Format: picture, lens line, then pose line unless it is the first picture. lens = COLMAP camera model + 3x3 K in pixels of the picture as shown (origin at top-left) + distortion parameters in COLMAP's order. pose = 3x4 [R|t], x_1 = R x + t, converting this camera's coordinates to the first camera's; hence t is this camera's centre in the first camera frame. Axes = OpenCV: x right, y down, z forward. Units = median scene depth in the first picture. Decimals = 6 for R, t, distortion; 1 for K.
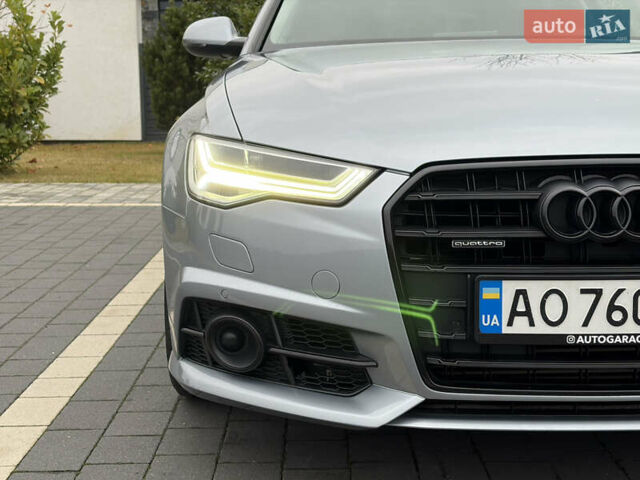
lens RADIAL K [[1005.1, 0, 289.7], [0, 1005.1, 242.7], [0, 0, 1]] dist [0.090050, -0.250567]
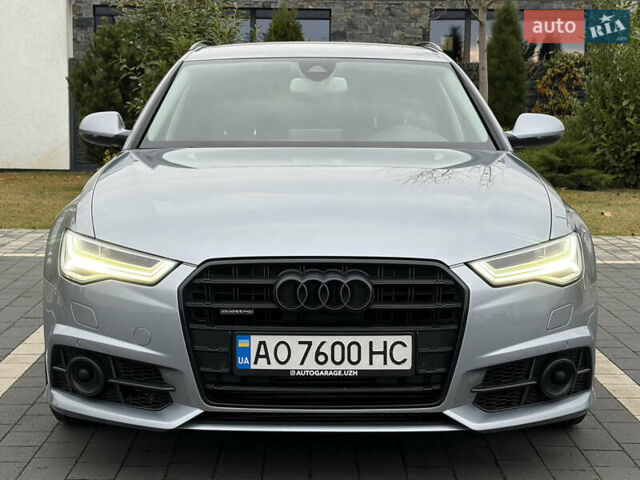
lens RADIAL K [[1248.8, 0, 296.1], [0, 1248.8, 240.4], [0, 0, 1]] dist [0.159900, -0.298186]
pose [[0.999521, 0.014447, 0.027386, 0.221860], [-0.013413, 0.999205, -0.037556, -0.037986], [-0.027907, 0.037170, 0.998919, -0.952456]]
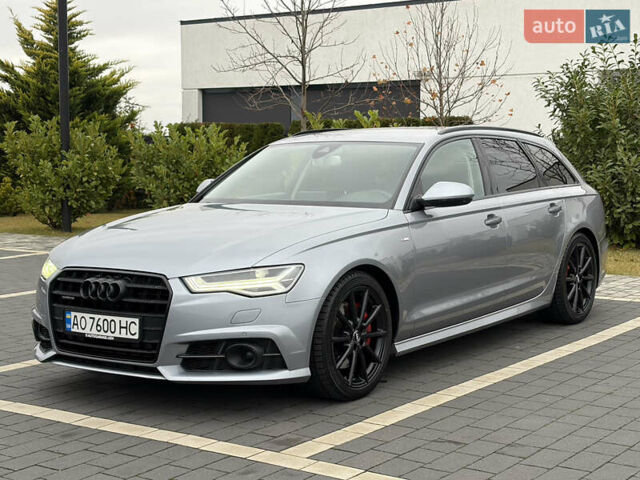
lens RADIAL K [[1079.9, 0, 321.5], [0, 1079.9, 251.4], [0, 0, 1]] dist [0.130828, -0.199040]
pose [[0.834874, 0.056527, -0.547531, 2.341619], [-0.086959, 0.995766, -0.029792, -0.094726], [0.543529, 0.072485, 0.836255, -1.091415]]
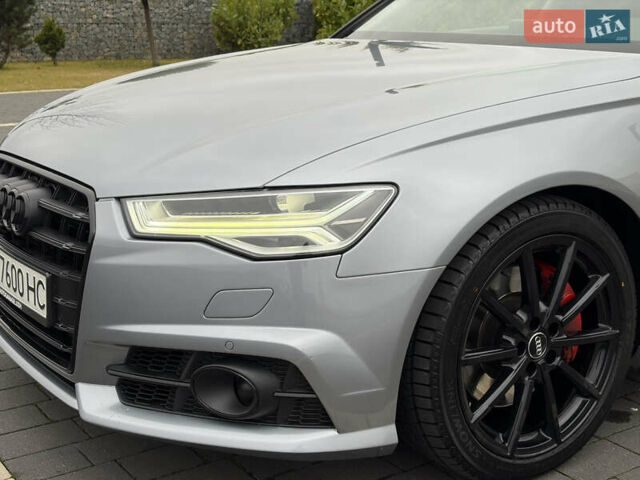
lens RADIAL K [[942.1, 0, 301.4], [0, 942.1, 240.5], [0, 0, 1]] dist [0.217223, -0.684061]
pose [[0.574385, 0.204671, -0.792585, 1.539461], [-0.123966, 0.978820, 0.162925, -0.236987], [0.809144, 0.004672, 0.587592, 0.543892]]
